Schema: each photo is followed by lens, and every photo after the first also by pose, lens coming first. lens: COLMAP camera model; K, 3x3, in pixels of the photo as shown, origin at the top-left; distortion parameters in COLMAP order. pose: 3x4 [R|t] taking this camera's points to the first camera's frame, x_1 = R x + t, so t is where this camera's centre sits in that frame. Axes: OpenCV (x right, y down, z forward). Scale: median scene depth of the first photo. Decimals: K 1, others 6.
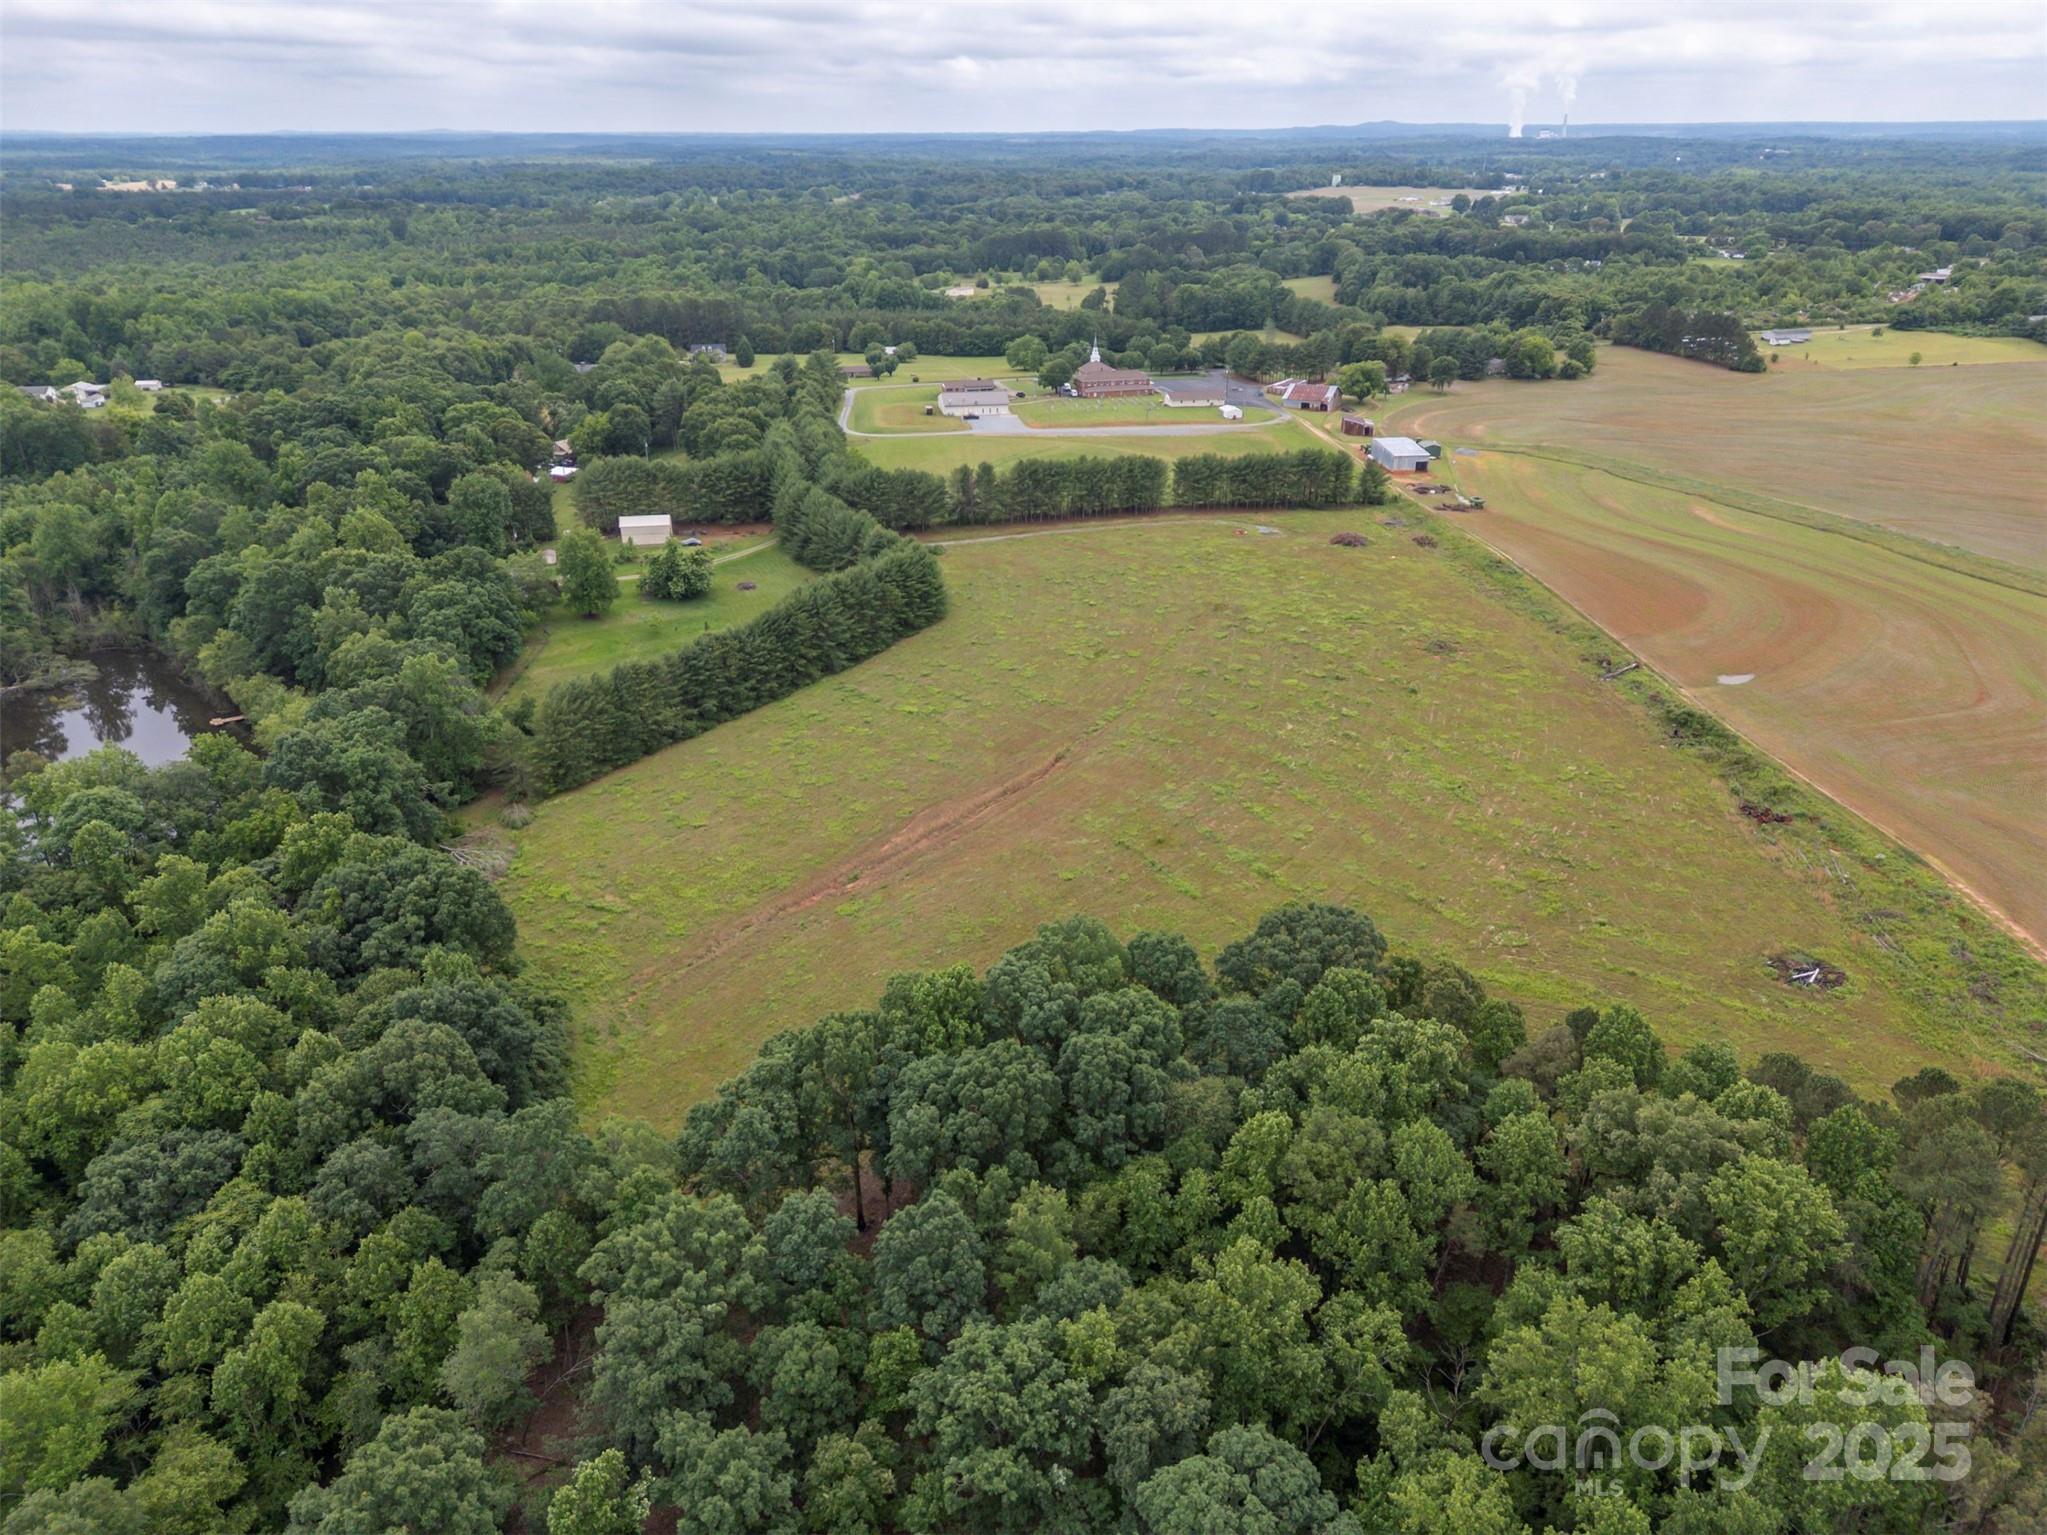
lens RADIAL K [[1474.9, 0, 1032.4], [0, 1474.9, 770.3], [0, 0, 1]] dist [0.081514, -0.071344]
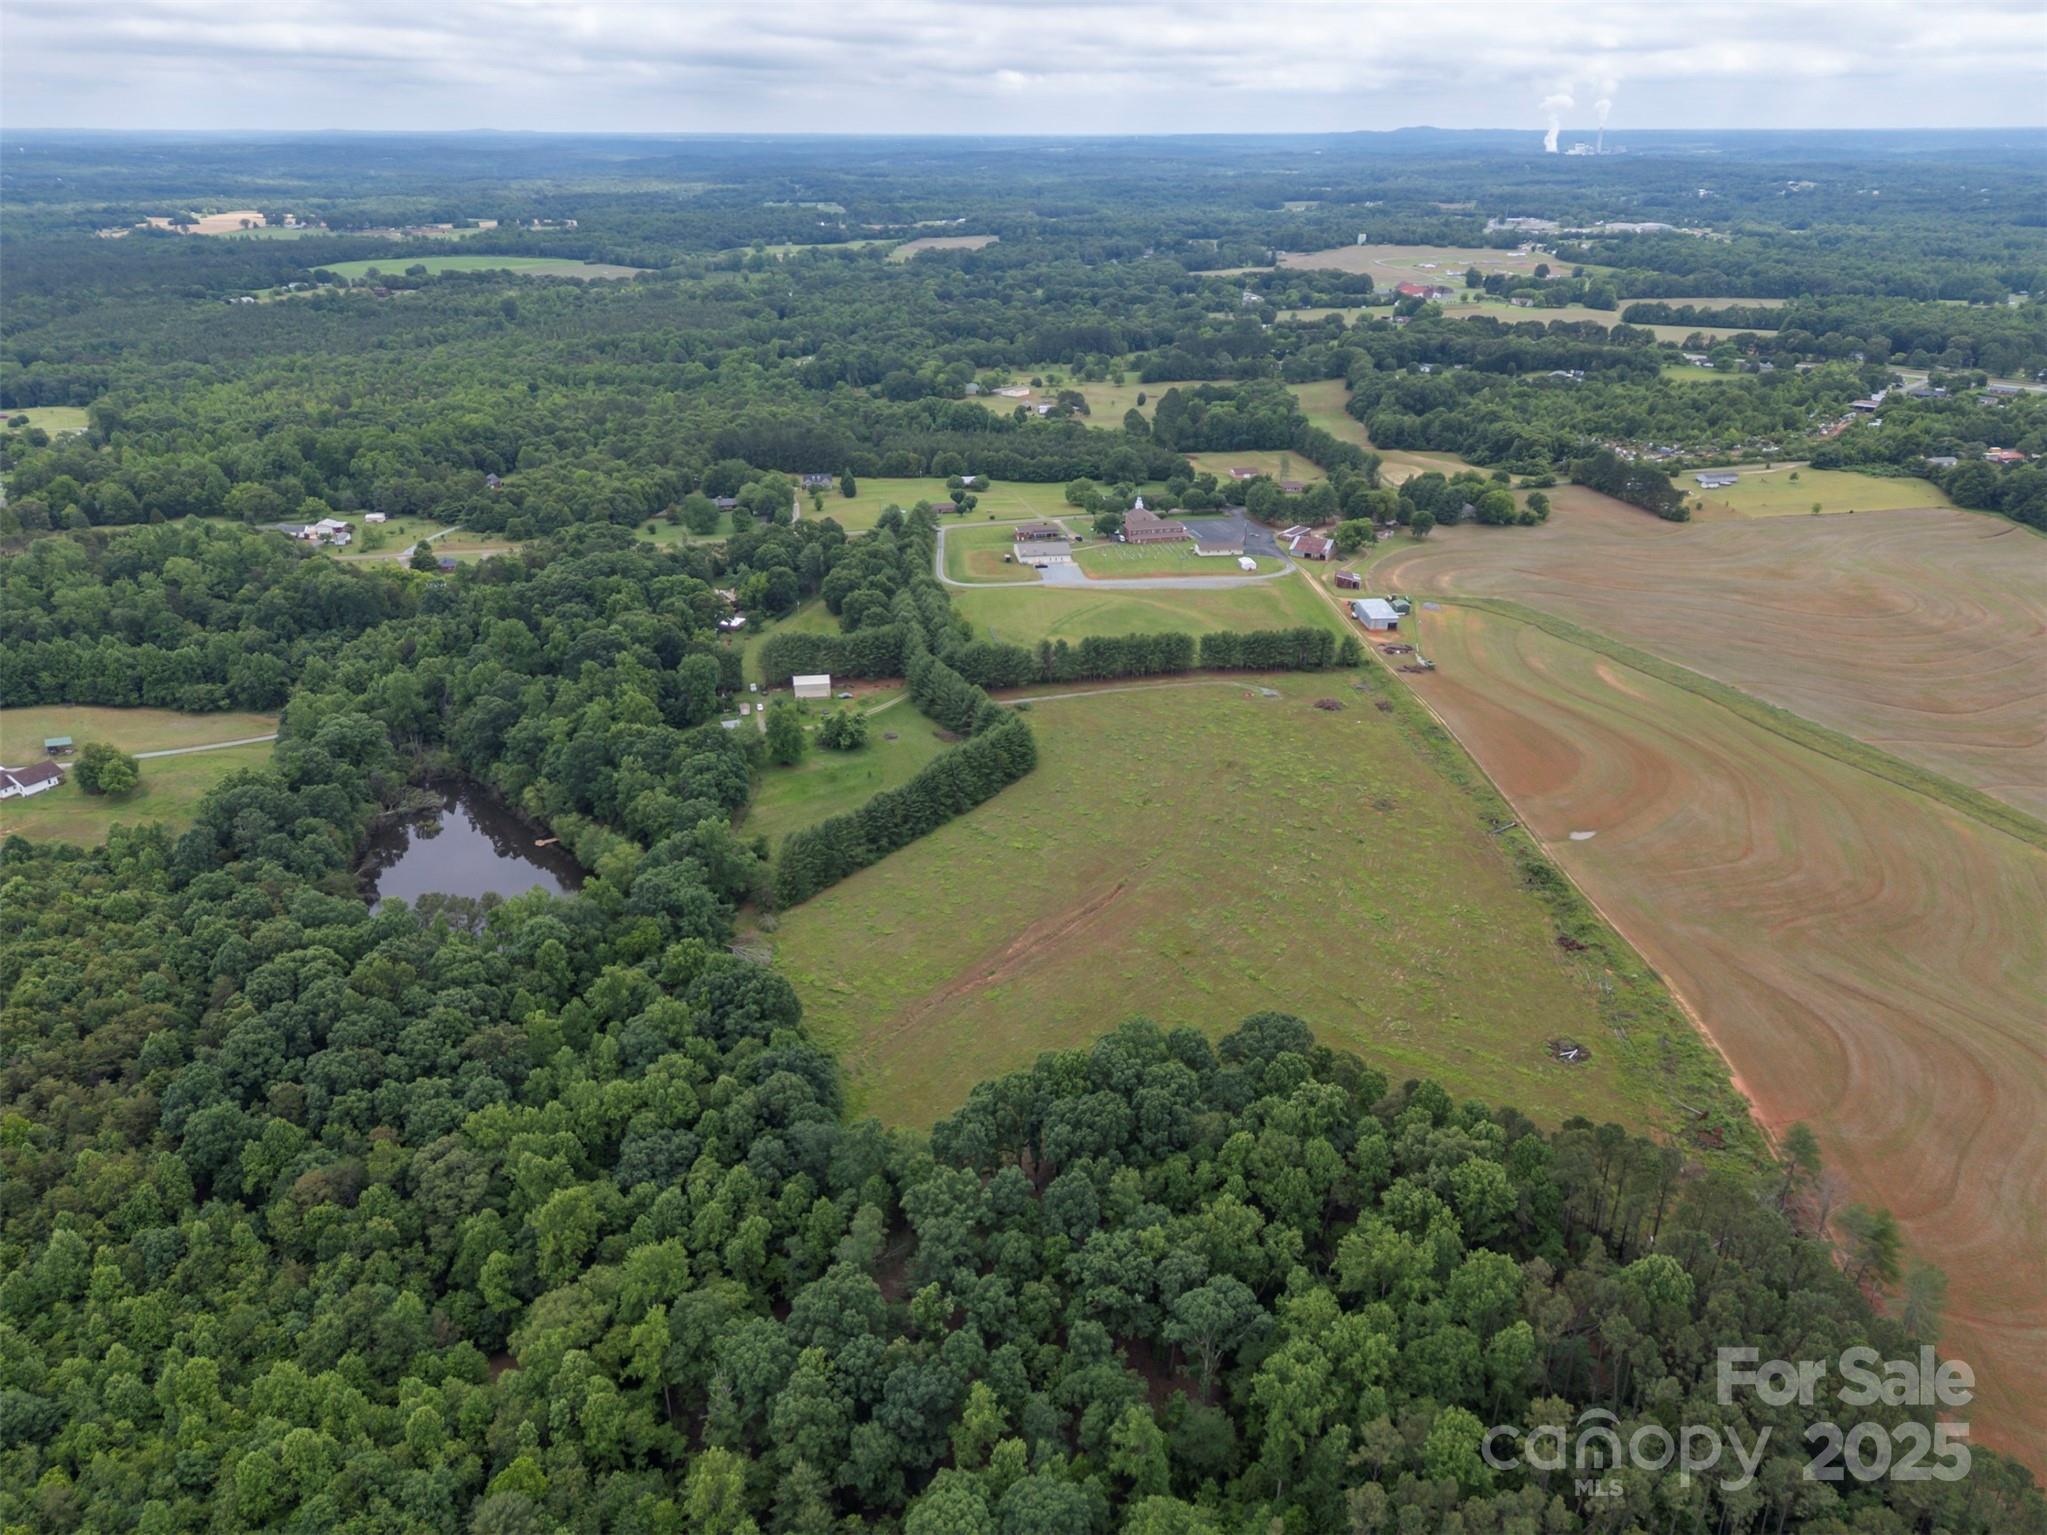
lens RADIAL K [[1488.4, 0, 1023.5], [0, 1488.4, 767.5], [0, 0, 1]] dist [0.107950, -0.119086]
pose [[0.999650, 0.010734, -0.024168, -0.052891], [-0.010625, 0.999933, 0.004618, -0.157852], [0.024215, -0.004360, 0.999697, -0.604156]]
